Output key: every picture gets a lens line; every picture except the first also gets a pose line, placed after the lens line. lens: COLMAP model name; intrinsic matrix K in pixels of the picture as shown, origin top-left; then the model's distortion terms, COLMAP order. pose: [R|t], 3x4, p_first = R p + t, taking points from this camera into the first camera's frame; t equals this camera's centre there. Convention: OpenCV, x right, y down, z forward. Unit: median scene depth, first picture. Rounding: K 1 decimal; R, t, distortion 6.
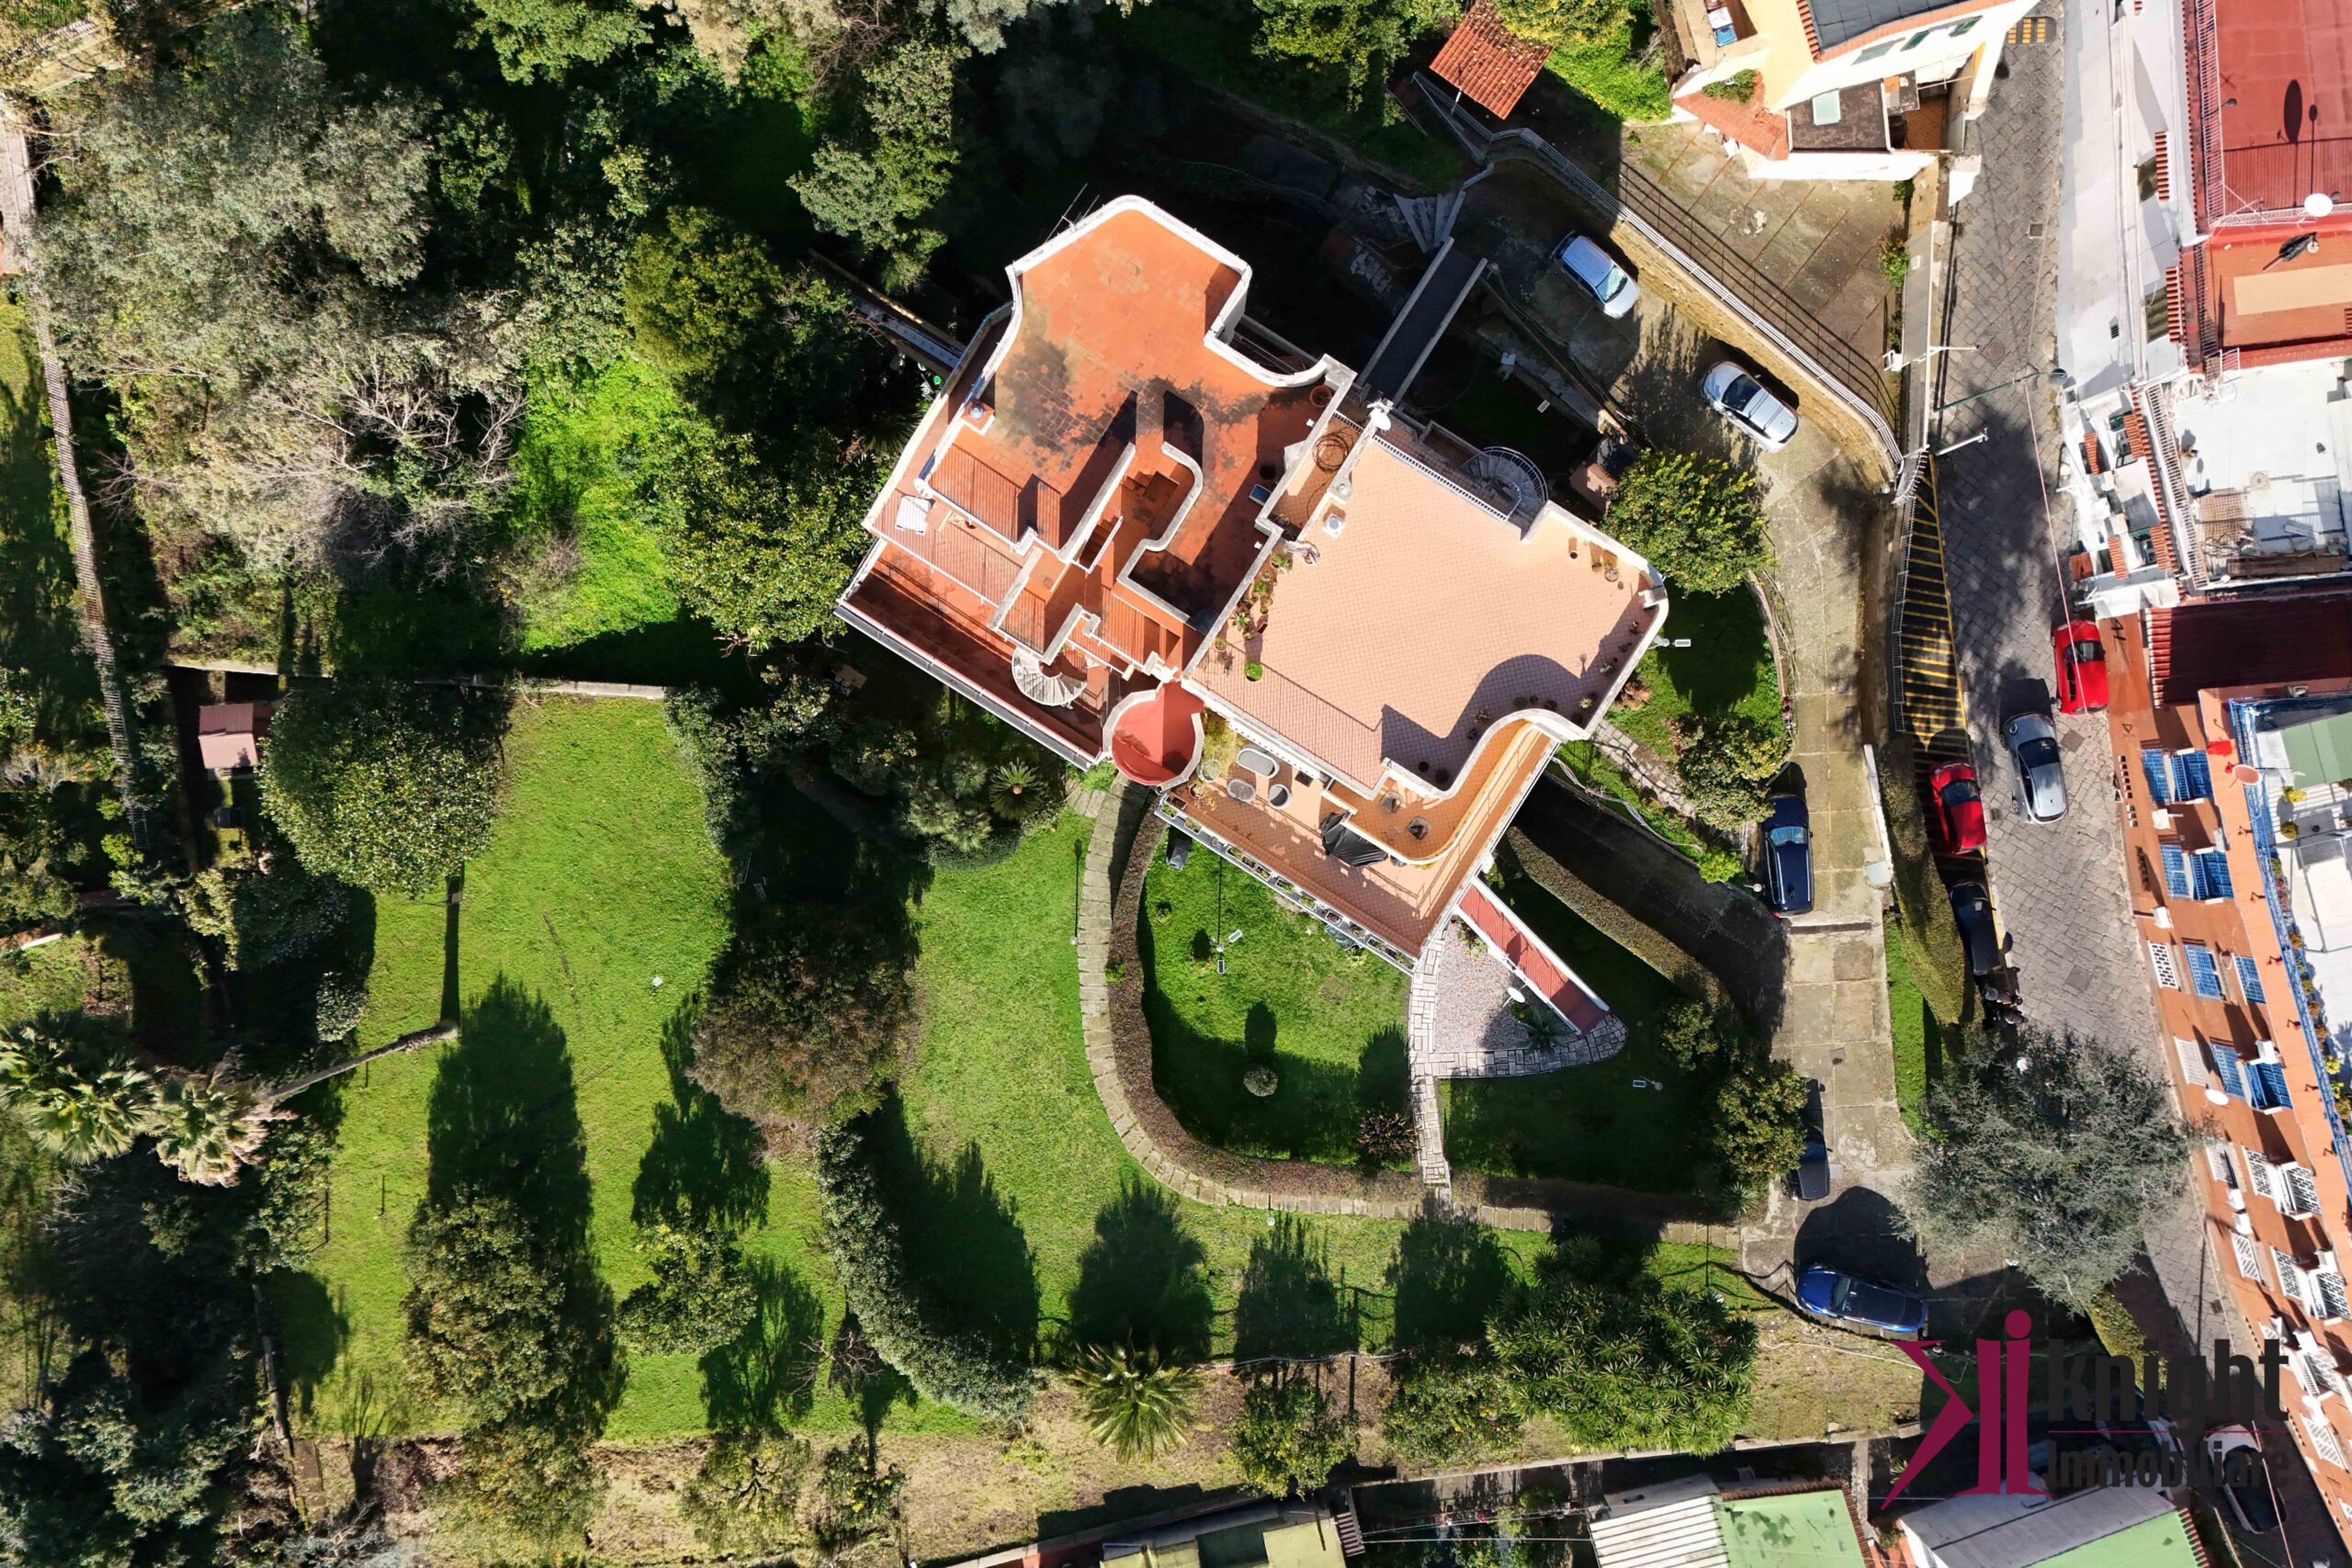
lens RADIAL K [[2028.1, 0, 1165.0], [0, 2028.1, 778.5], [0, 0, 1]] dist [0.083393, -0.094565]
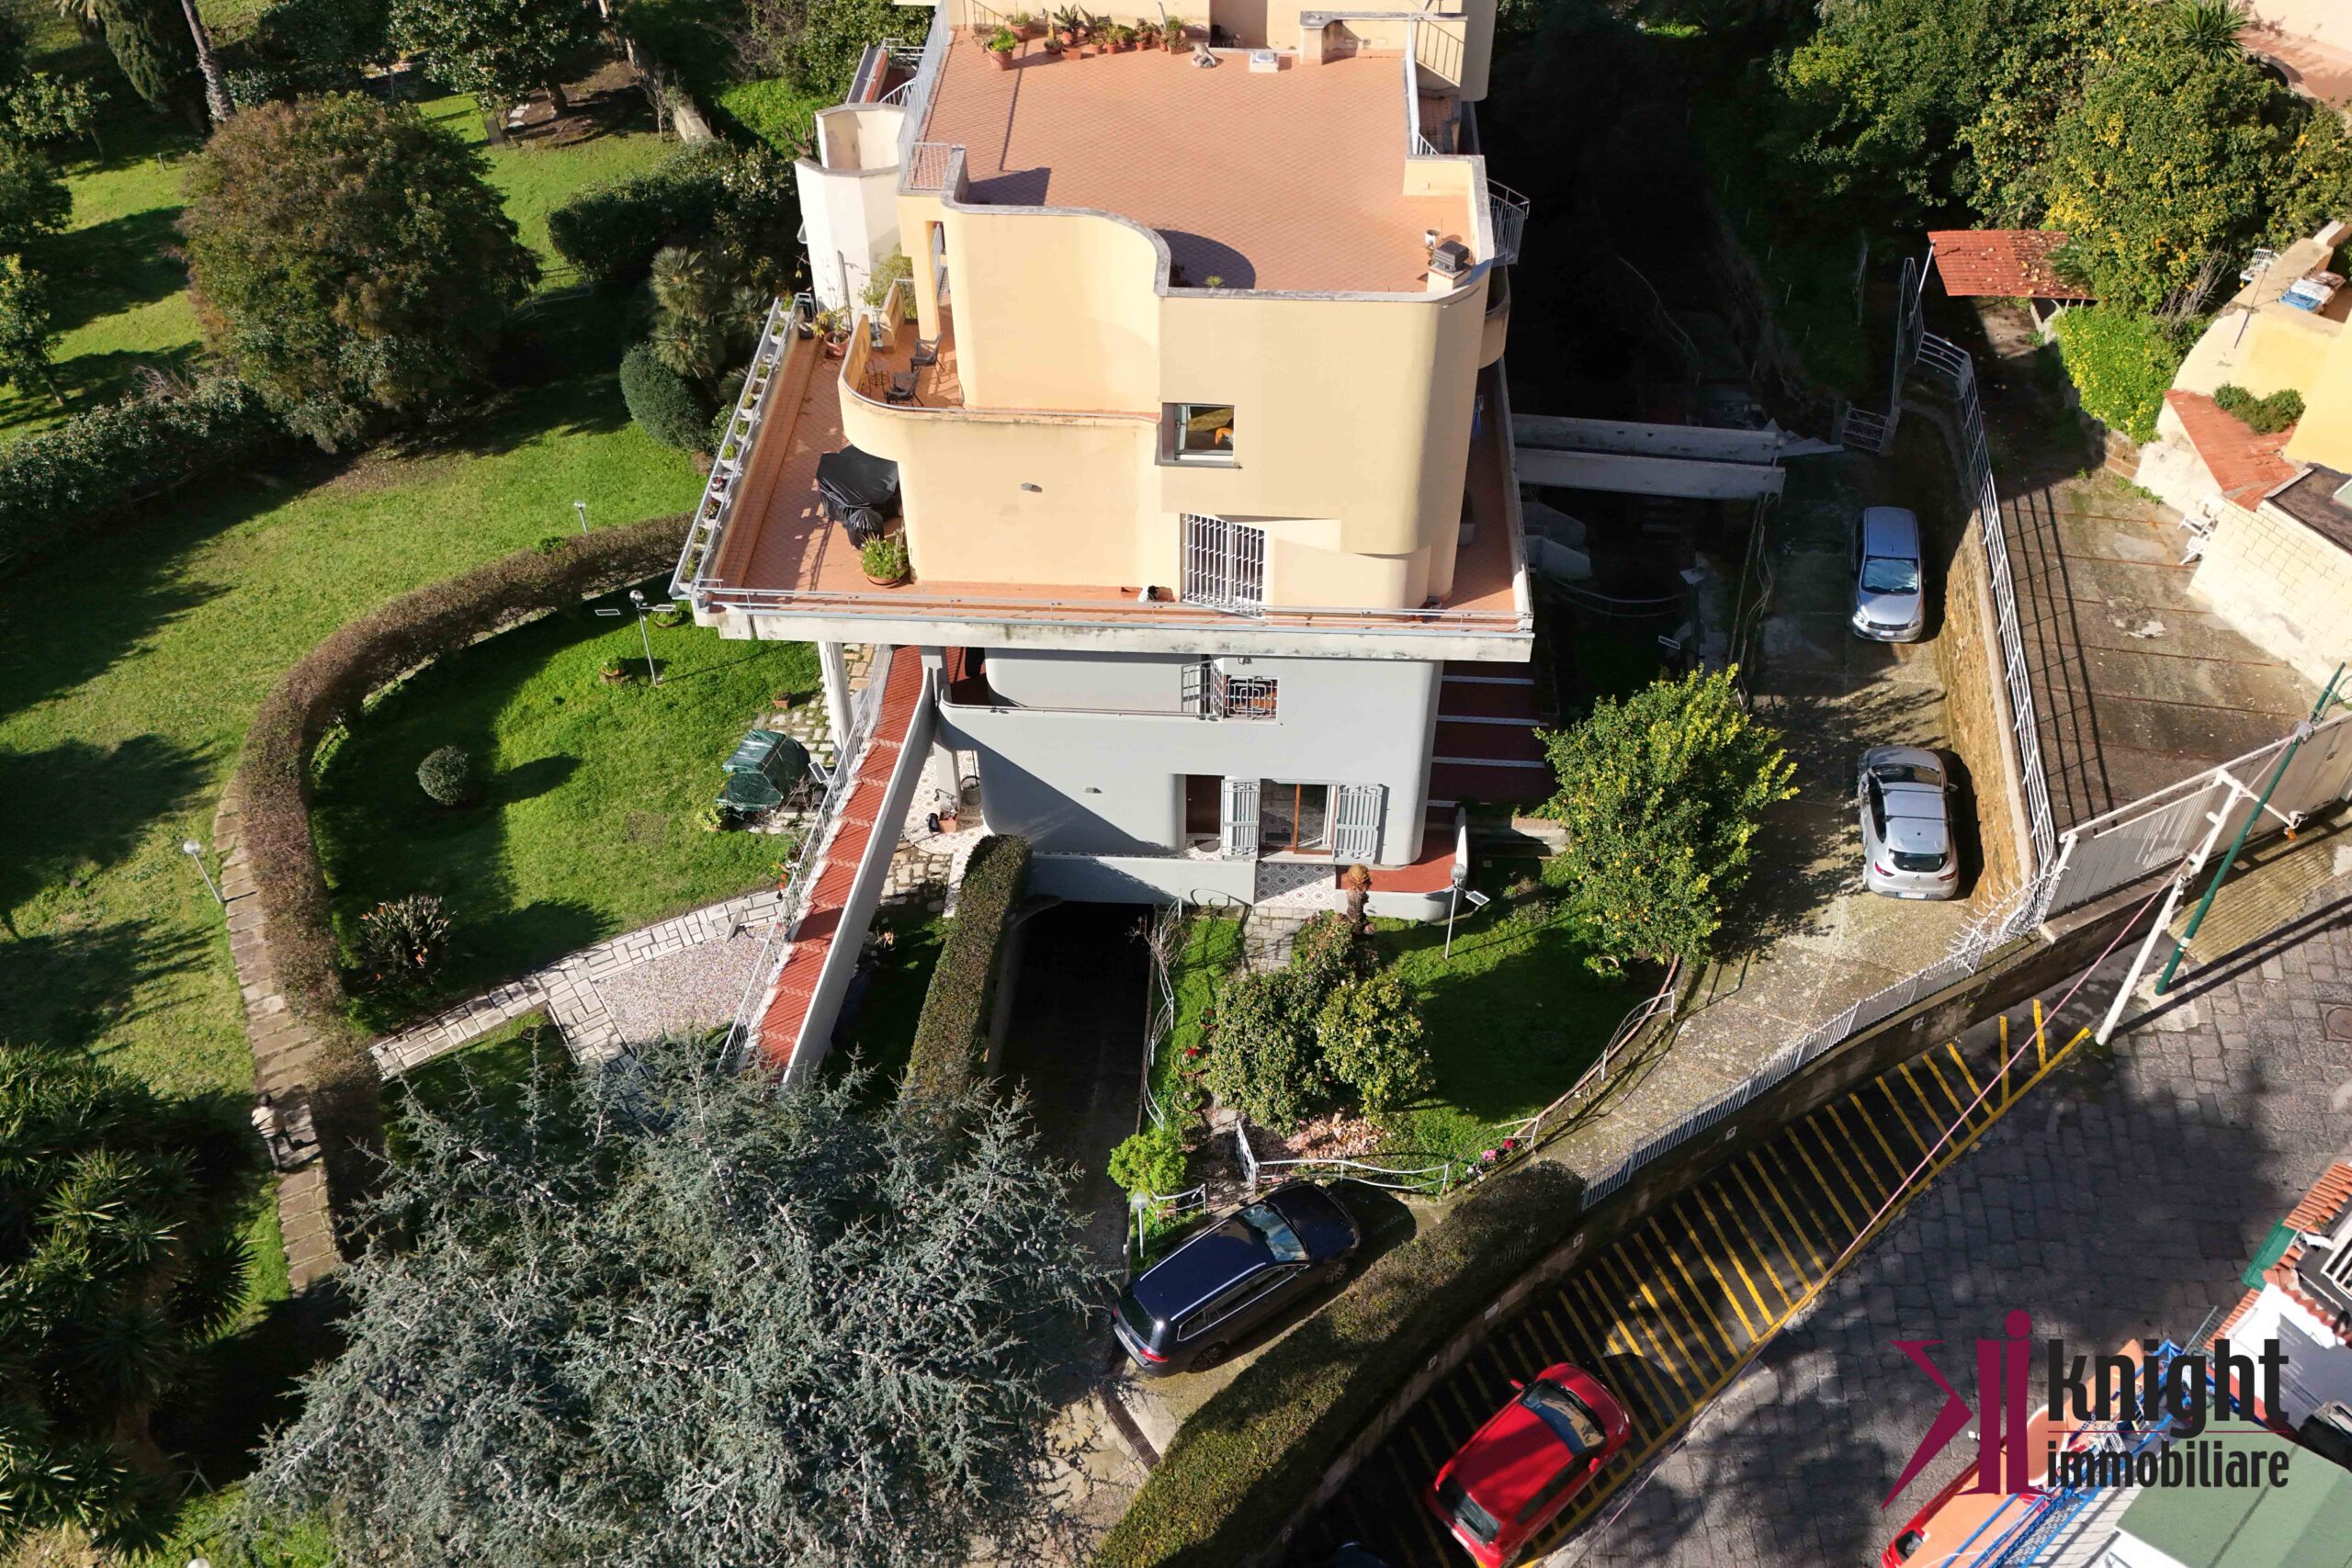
lens RADIAL K [[2028.1, 0, 1178.3], [0, 2028.1, 794.6], [0, 0, 1]] dist [0.083393, -0.094565]
pose [[0.489289, 0.609299, -0.623980, 0.523359], [-0.872100, 0.346872, -0.345140, 0.172015], [0.006147, 0.713046, 0.701090, 0.605264]]
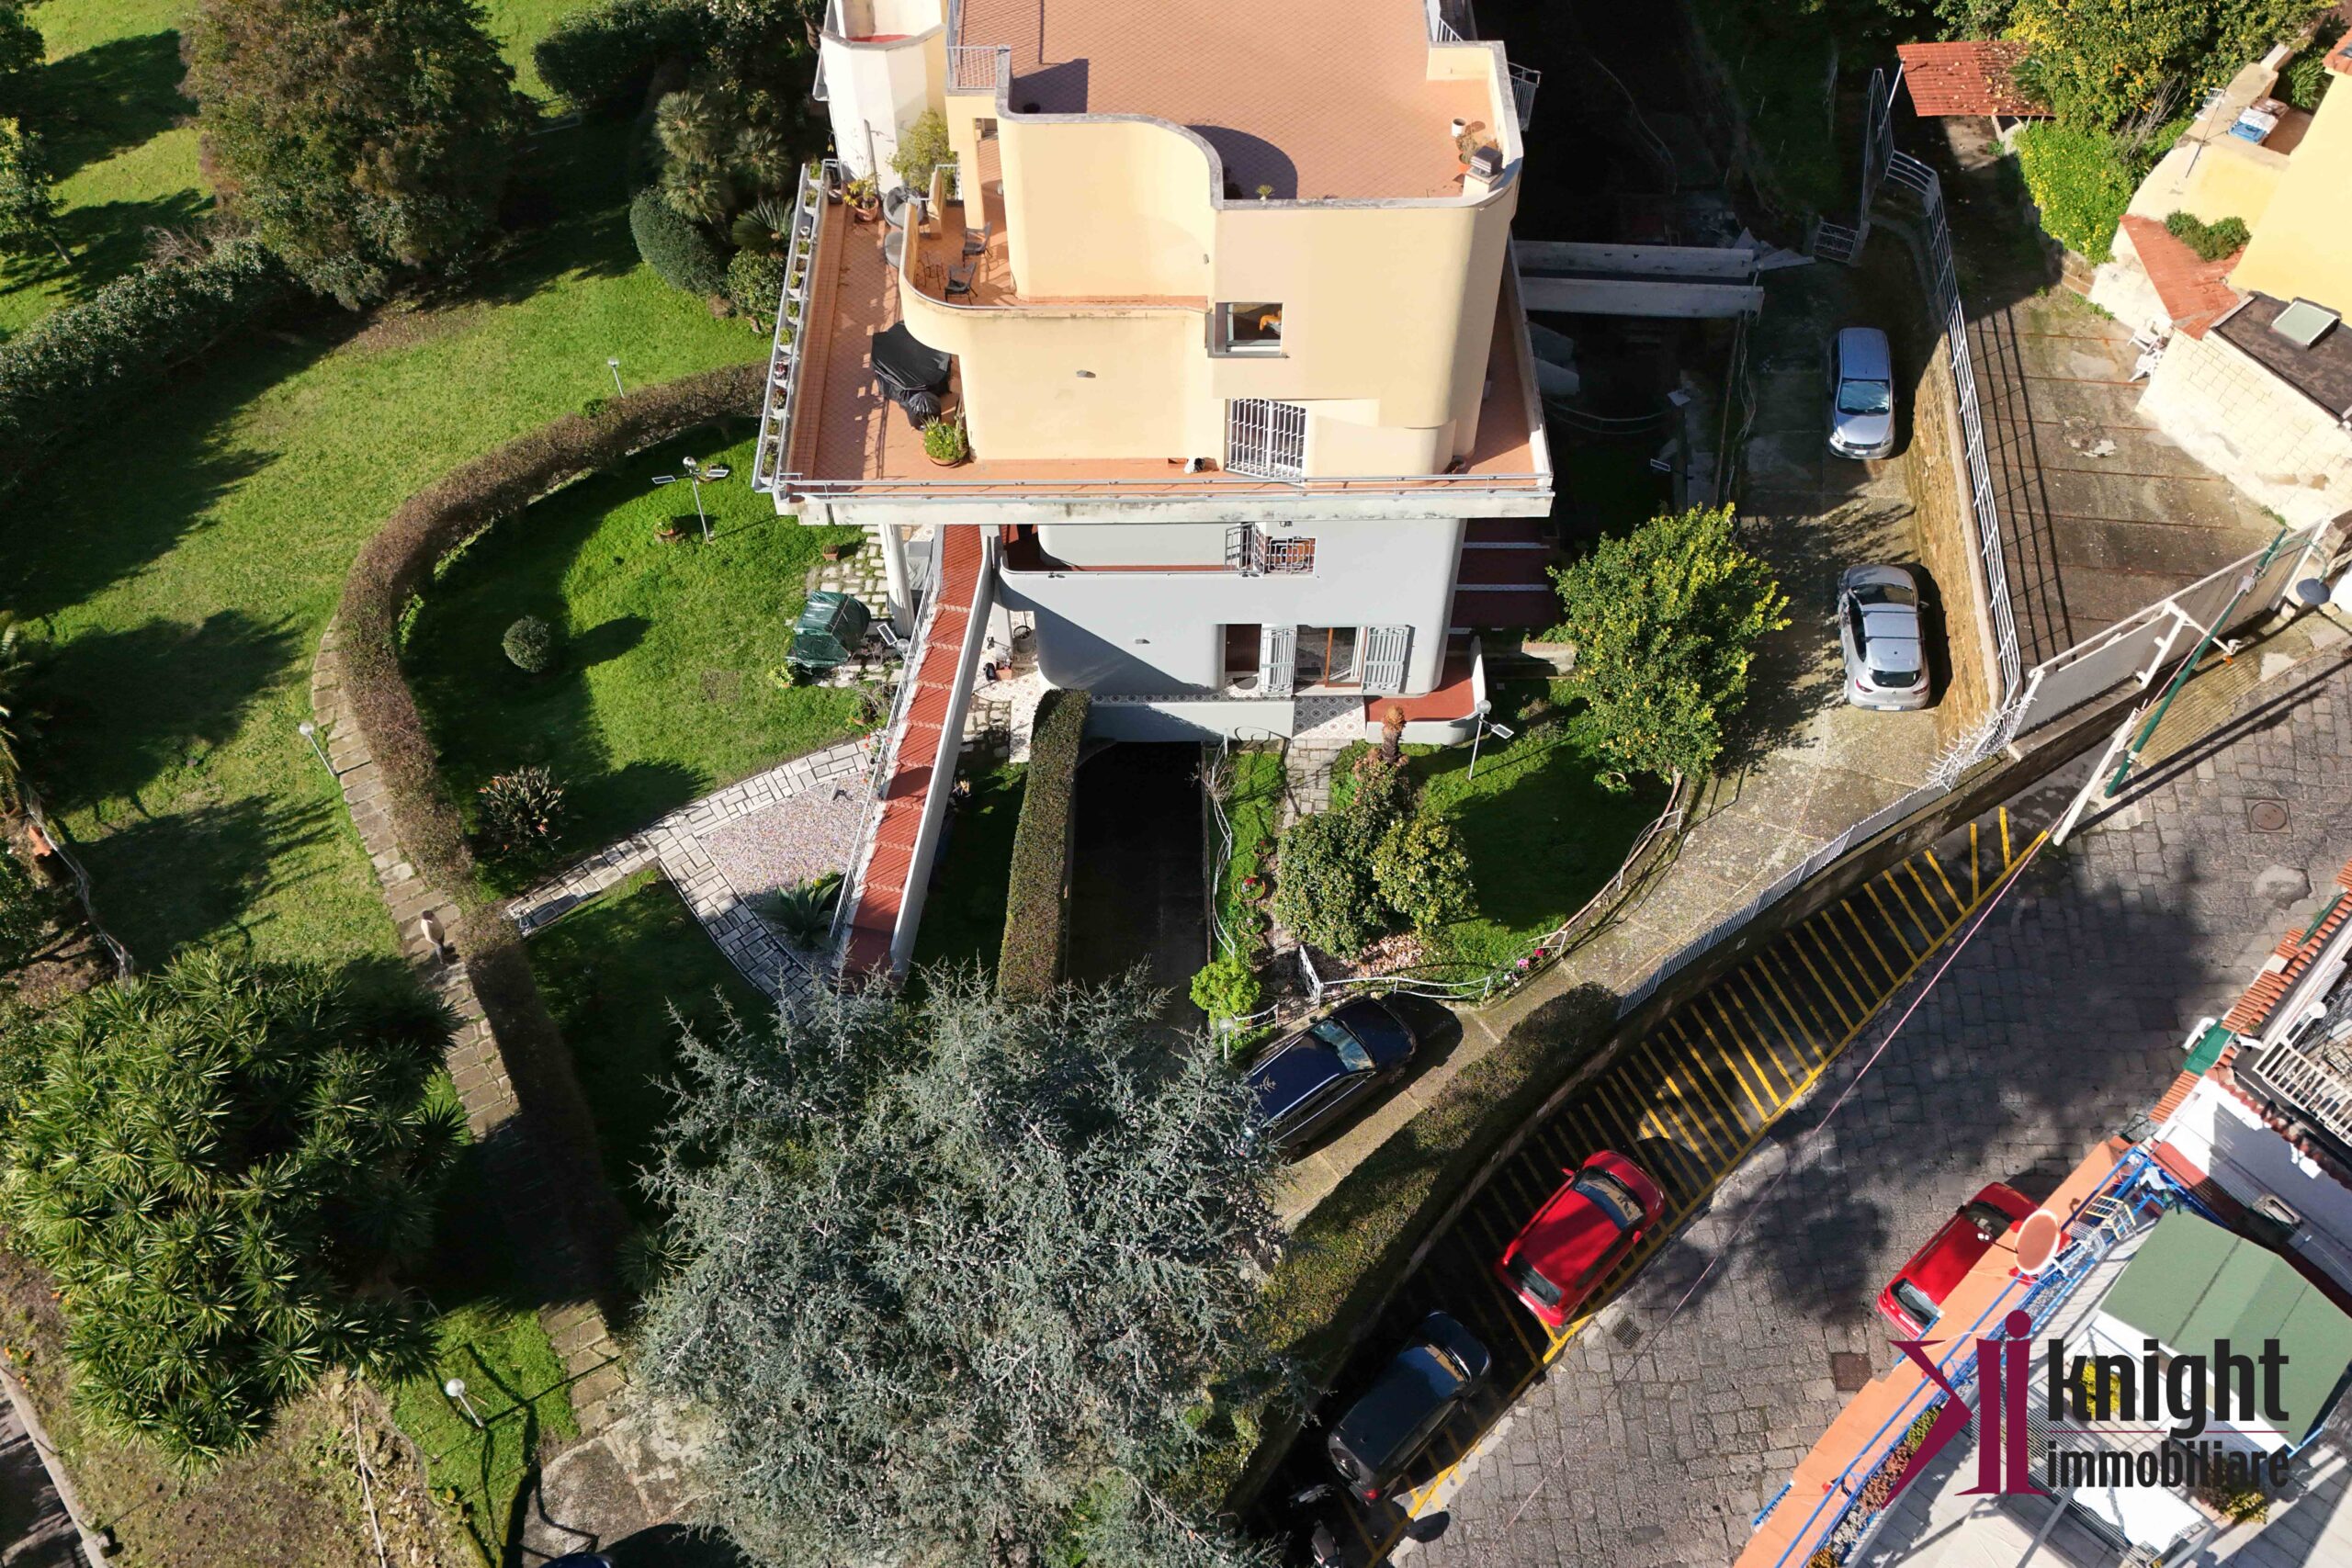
lens RADIAL K [[2028.1, 0, 1177.5], [0, 2028.1, 793.4], [0, 0, 1]] dist [0.083393, -0.094565]
pose [[0.542604, 0.670385, -0.506127, 0.505792], [-0.839978, 0.436129, -0.322844, 0.206043], [0.004307, 0.600312, 0.799754, 0.538775]]
